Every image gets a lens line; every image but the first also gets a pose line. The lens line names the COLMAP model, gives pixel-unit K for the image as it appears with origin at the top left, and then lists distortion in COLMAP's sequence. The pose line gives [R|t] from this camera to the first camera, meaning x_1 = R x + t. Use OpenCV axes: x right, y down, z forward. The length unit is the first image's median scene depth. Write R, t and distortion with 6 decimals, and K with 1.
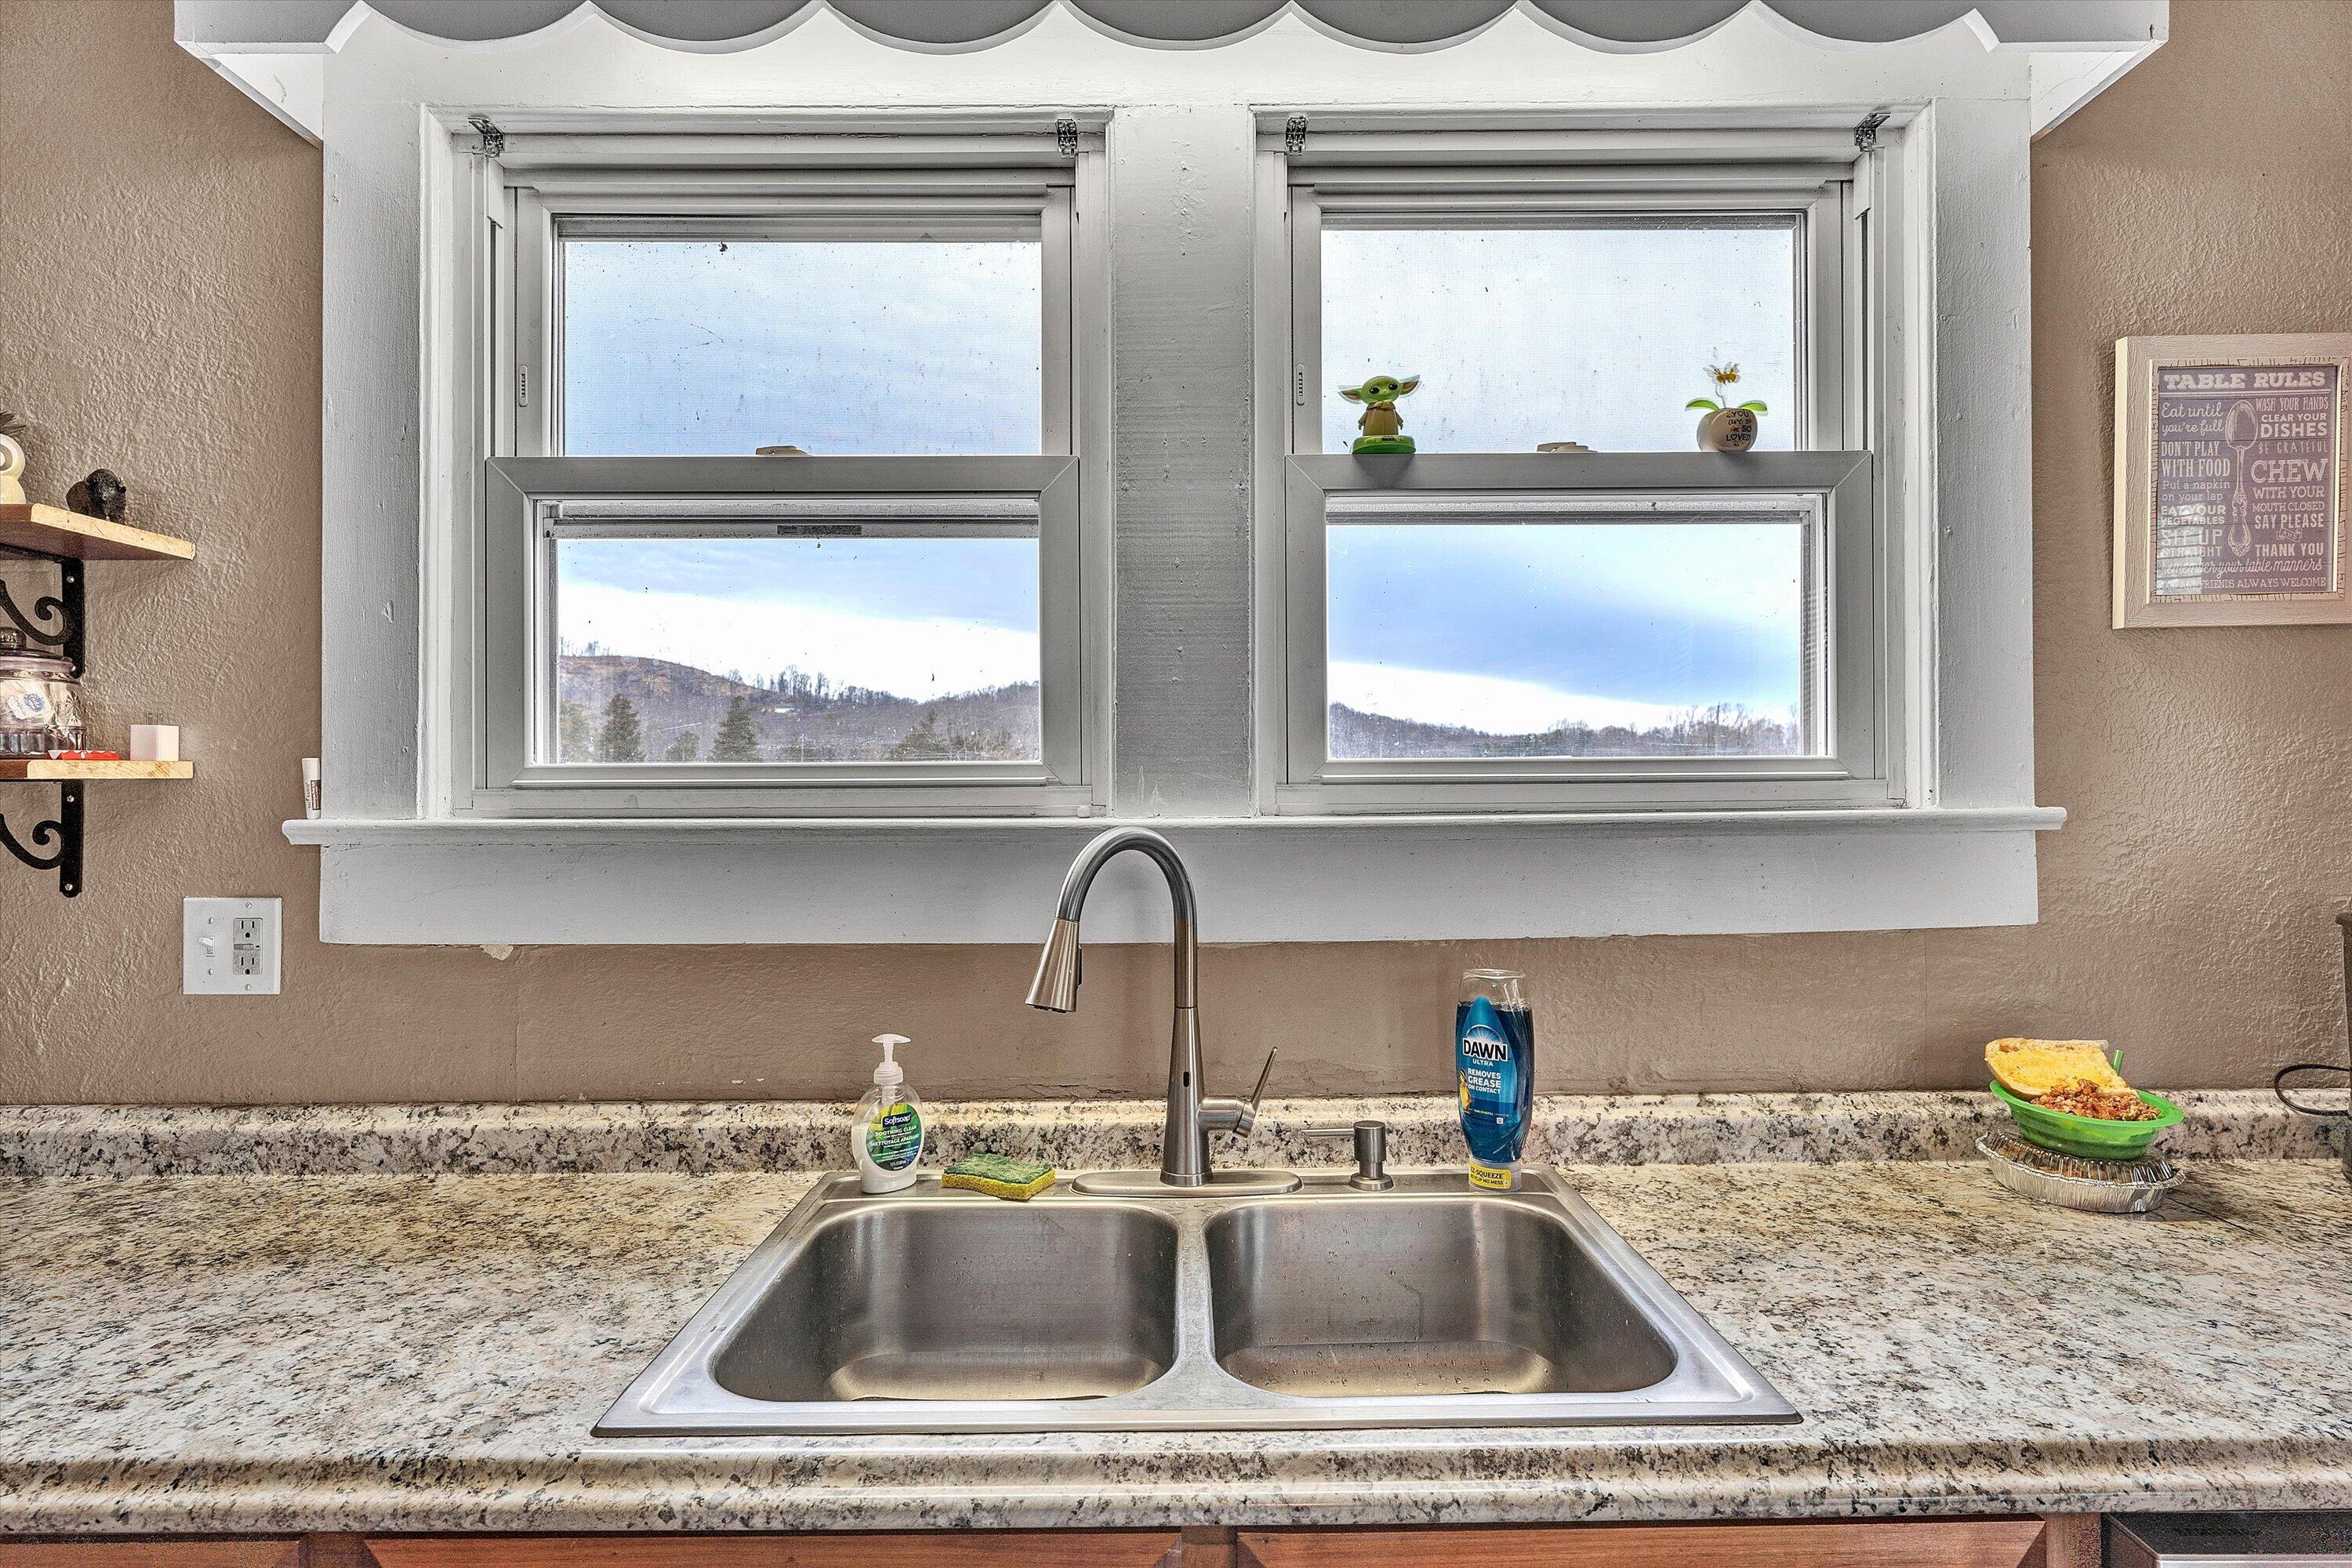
lens RADIAL K [[985.4, 0, 1176.0], [0, 985.4, 784.0], [0, 0, 1]] dist [0.027021, 0.000151]
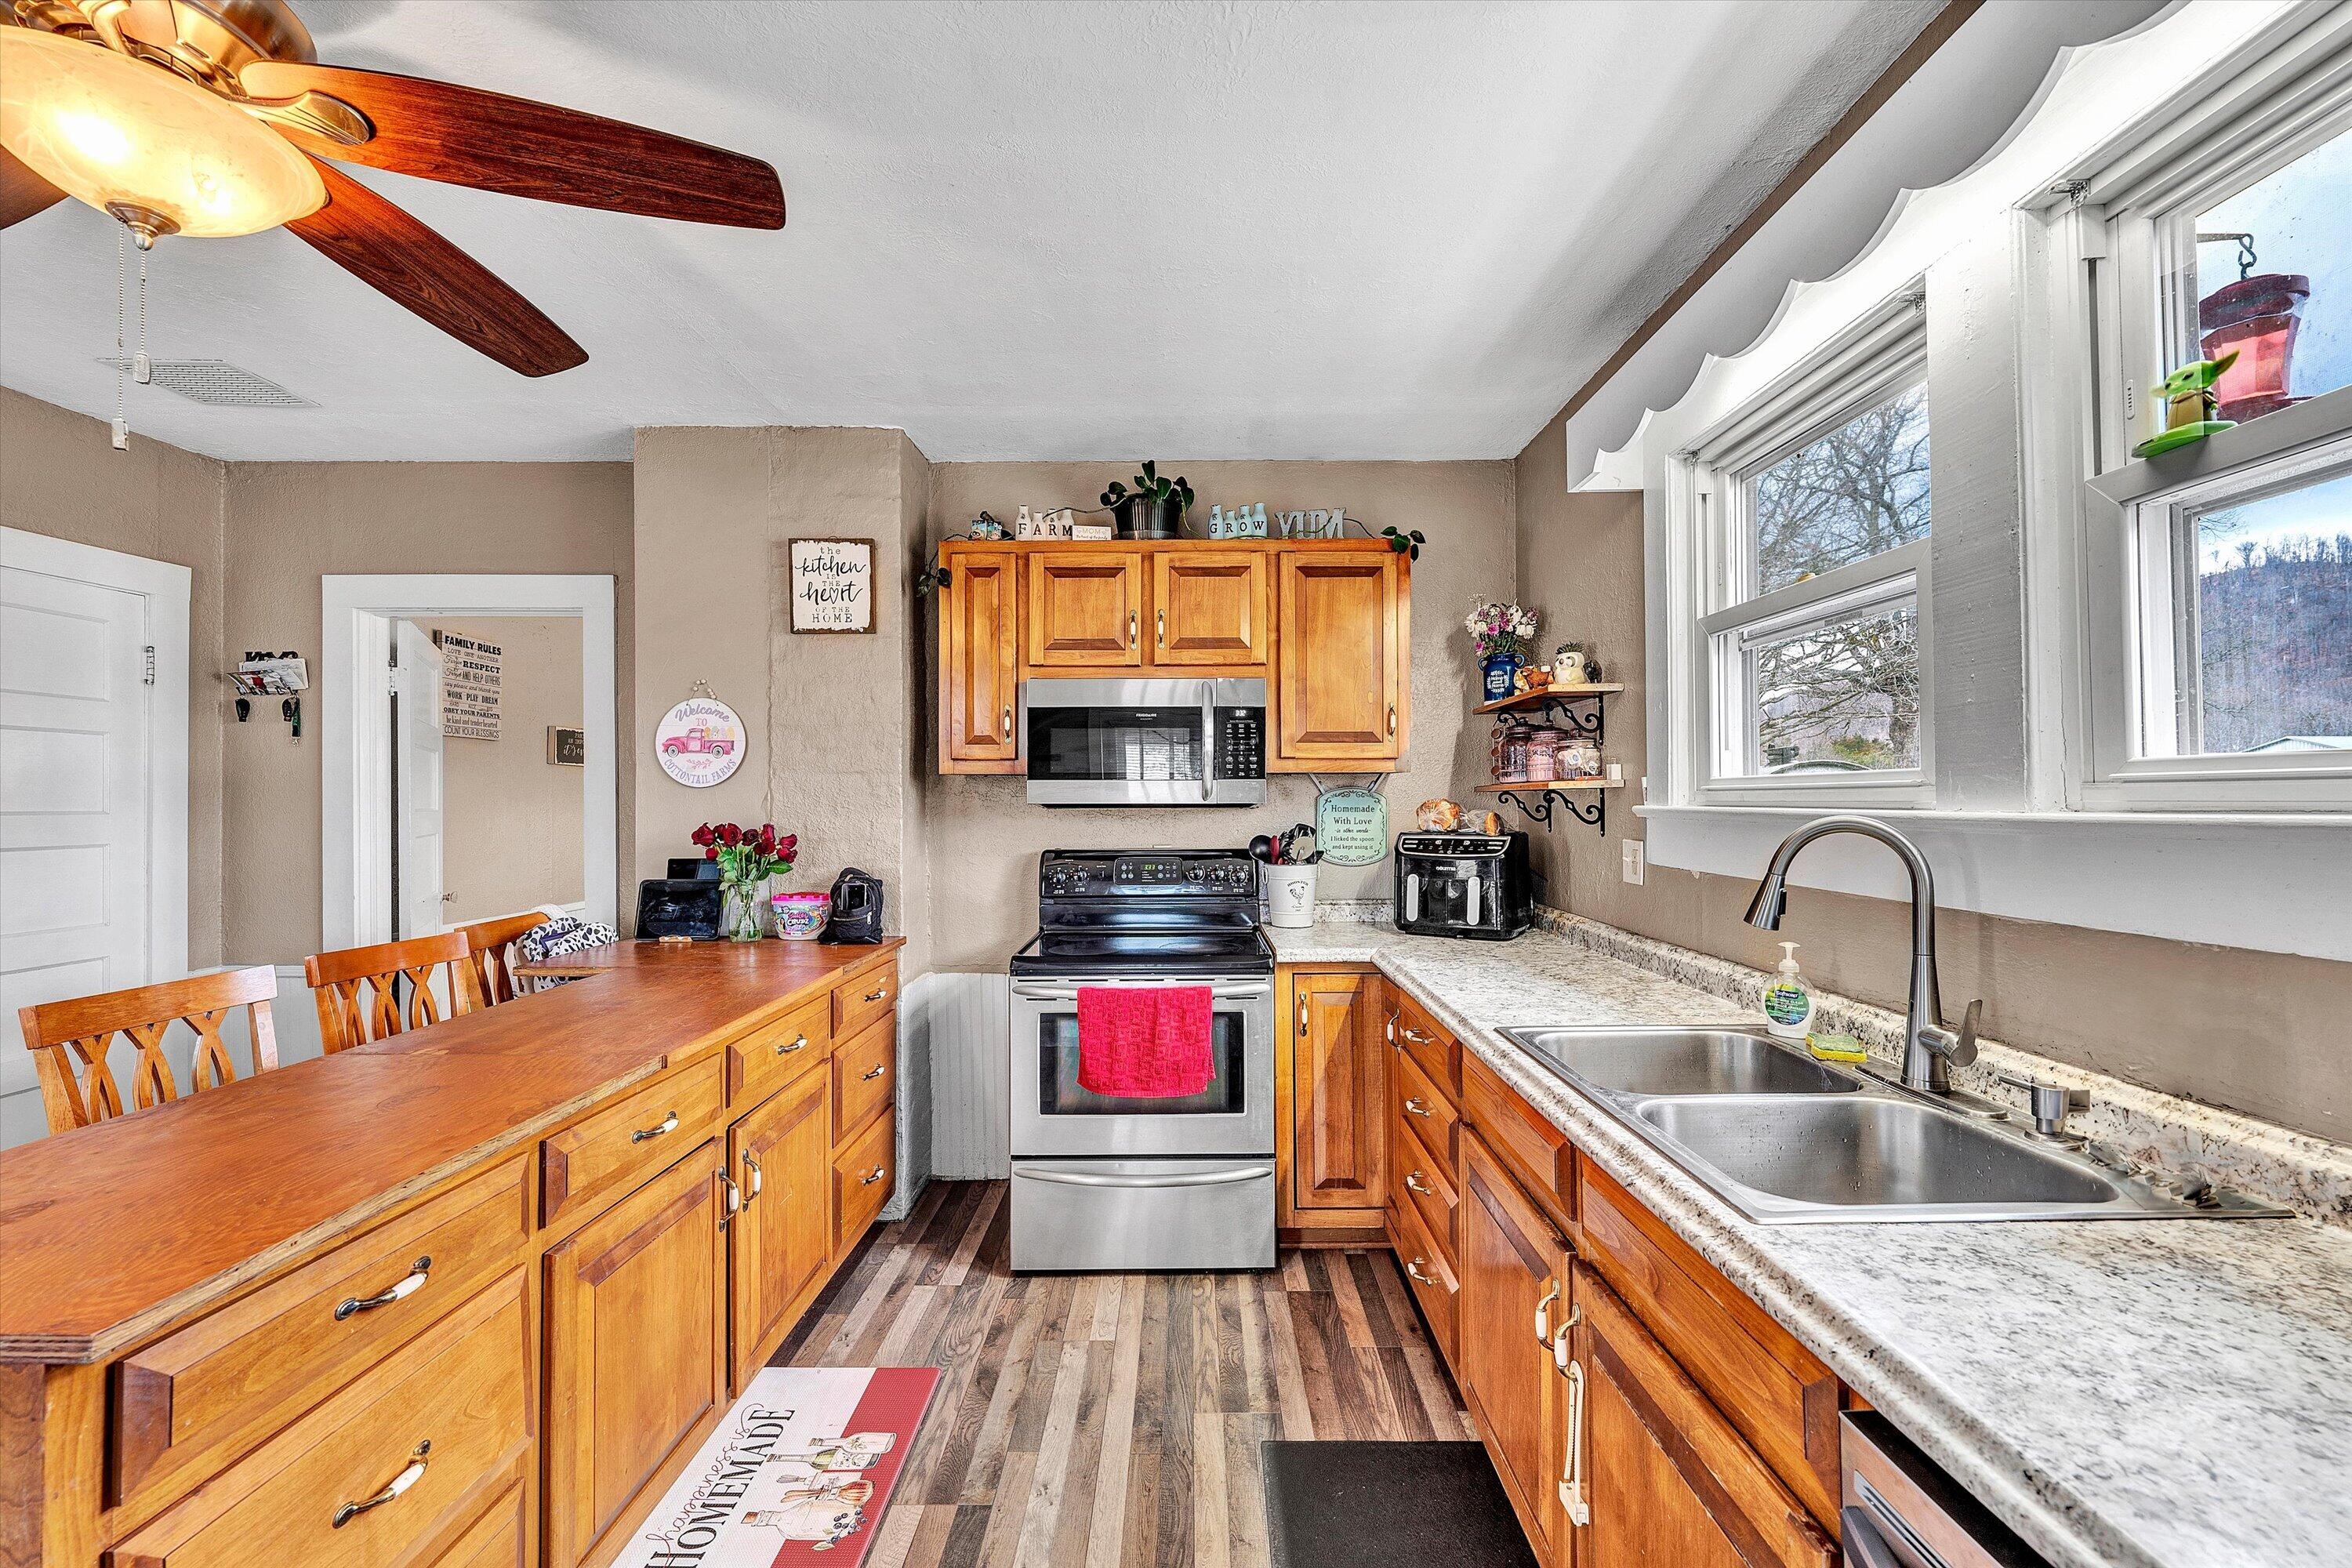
lens RADIAL K [[1542.8, 0, 1176.0], [0, 1542.8, 784.0], [0, 0, 1]] dist [0.006151, 0.004693]
pose [[0.002441, -0.005802, -0.999980, 1.857989], [0.019118, 0.999801, -0.005754, -0.007878], [0.999814, -0.019104, 0.002551, -0.005938]]
